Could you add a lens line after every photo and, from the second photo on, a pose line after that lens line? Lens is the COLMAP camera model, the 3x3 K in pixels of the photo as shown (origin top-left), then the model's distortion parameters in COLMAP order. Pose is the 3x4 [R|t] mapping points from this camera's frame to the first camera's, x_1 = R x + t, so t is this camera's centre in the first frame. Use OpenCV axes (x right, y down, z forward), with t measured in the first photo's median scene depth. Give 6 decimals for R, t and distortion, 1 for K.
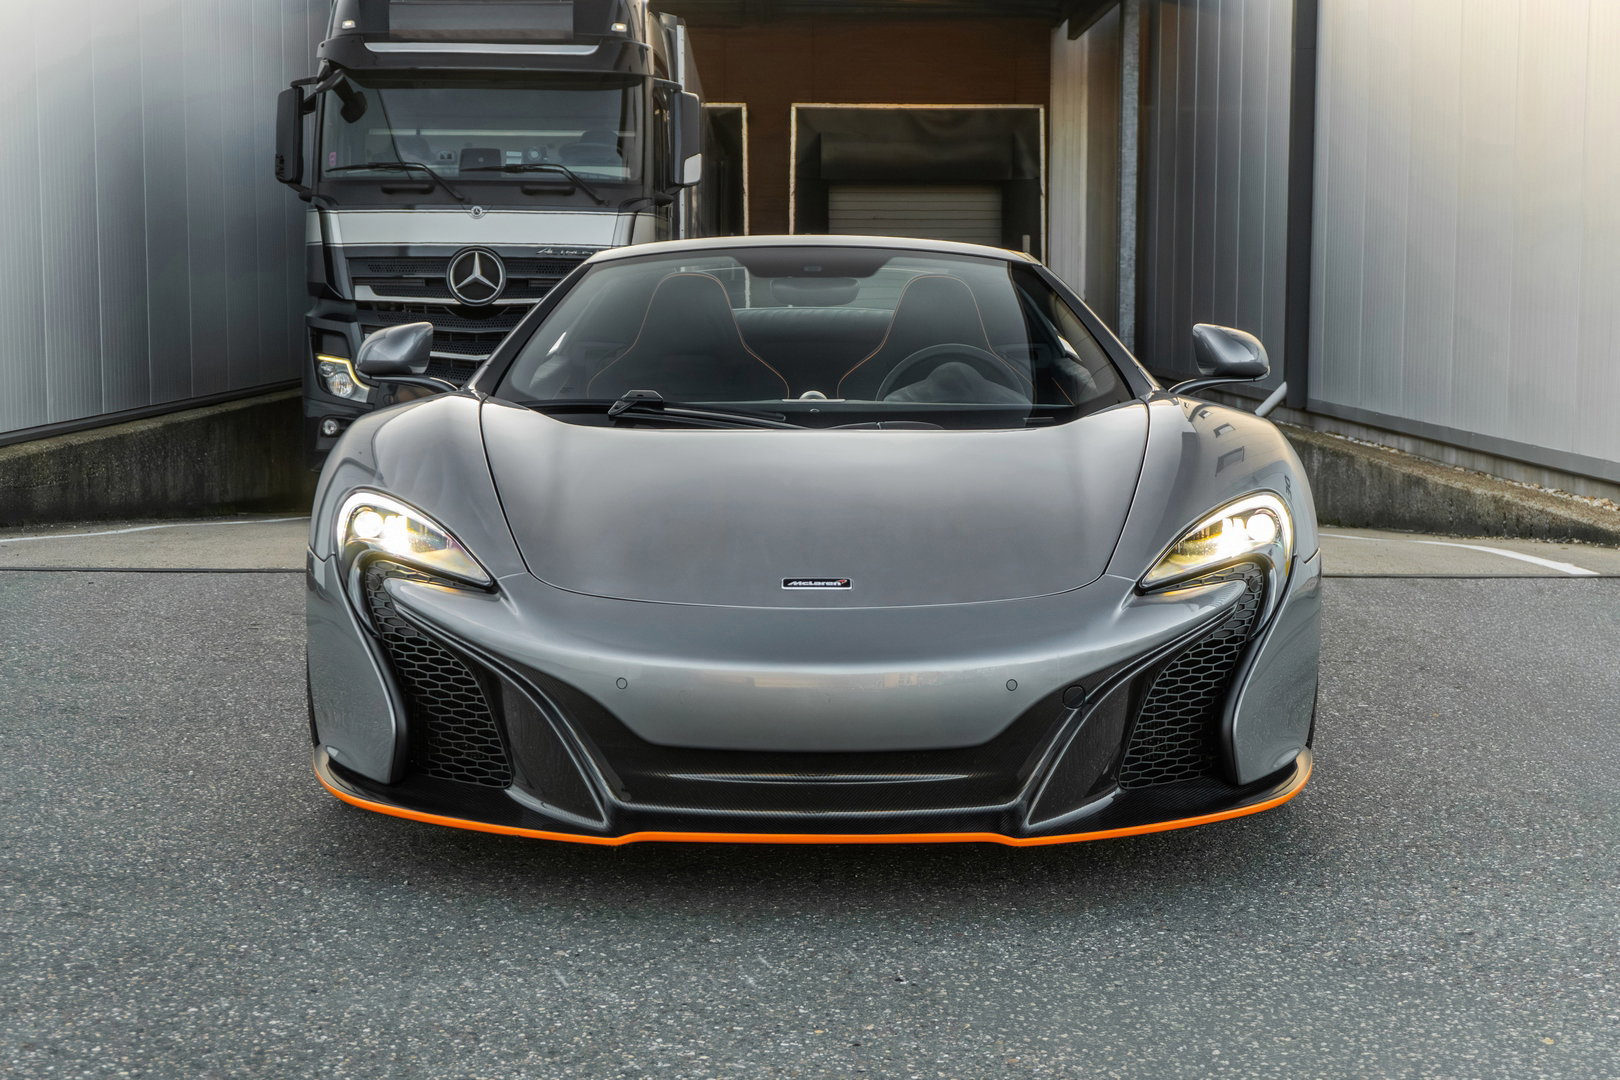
lens RADIAL K [[2327.9, 0, 813.0], [0, 2327.9, 538.4], [0, 0, 1]] dist [-0.023508, 0.000000]
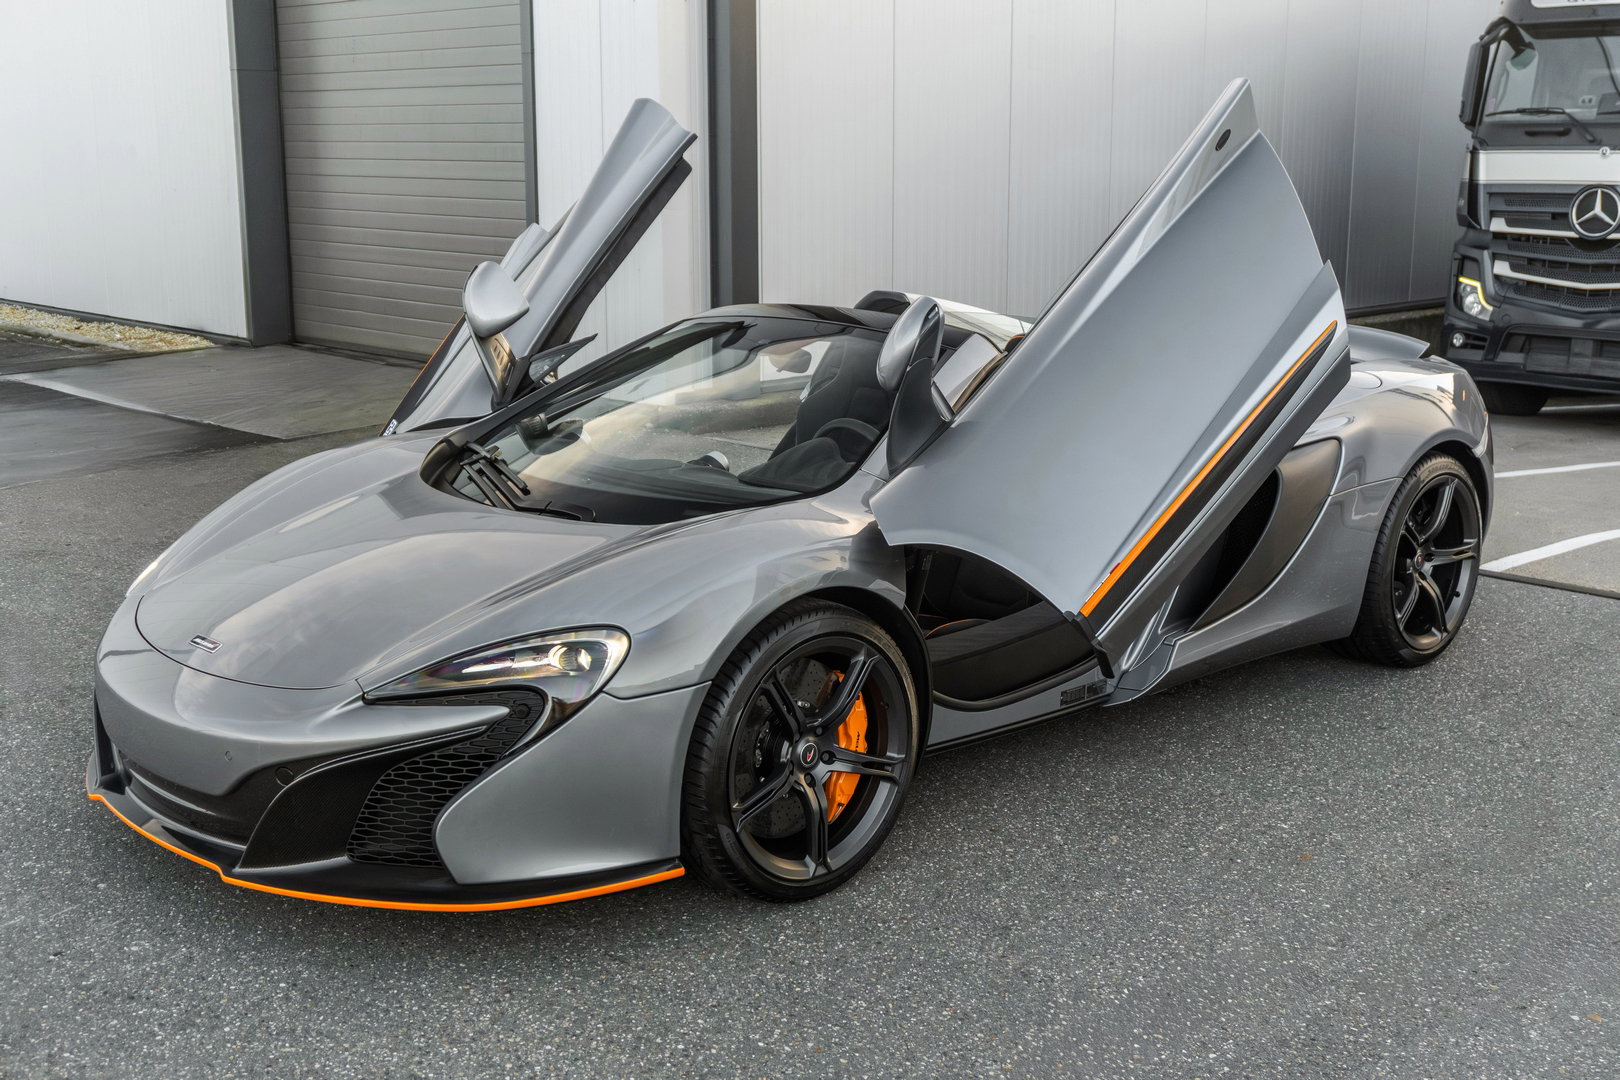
lens RADIAL K [[1815.1, 0, 809.7], [0, 1815.1, 545.6], [0, 0, 1]] dist [-0.026052, 0.000000]
pose [[0.678581, 0.148469, -0.719364, 0.743770], [-0.068446, 0.987879, 0.139322, -0.155930], [0.731329, -0.045304, 0.680518, 0.436369]]
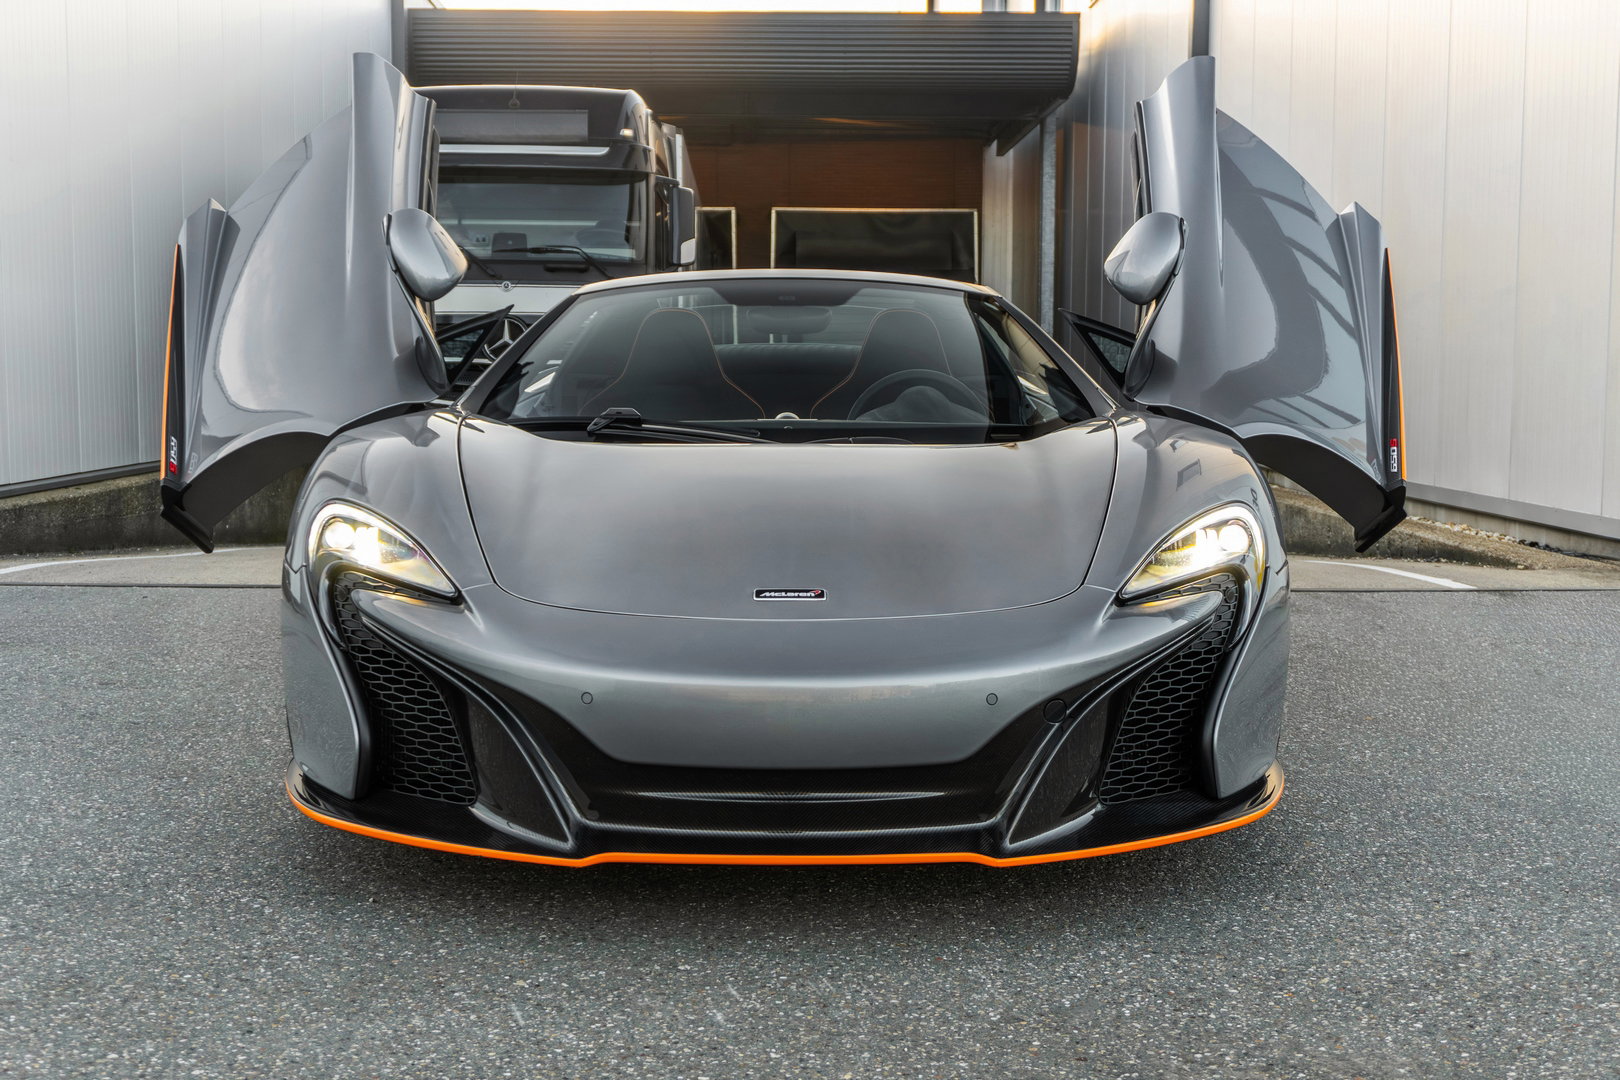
lens RADIAL K [[1845.9, 0, 811.6], [0, 1845.9, 537.1], [0, 0, 1]] dist [-0.052243, 0.000000]
pose [[0.999932, -0.000739, 0.011639, 0.001369], [0.000905, 0.999897, -0.014295, 0.005095], [-0.011627, 0.014305, 0.999830, 0.180232]]
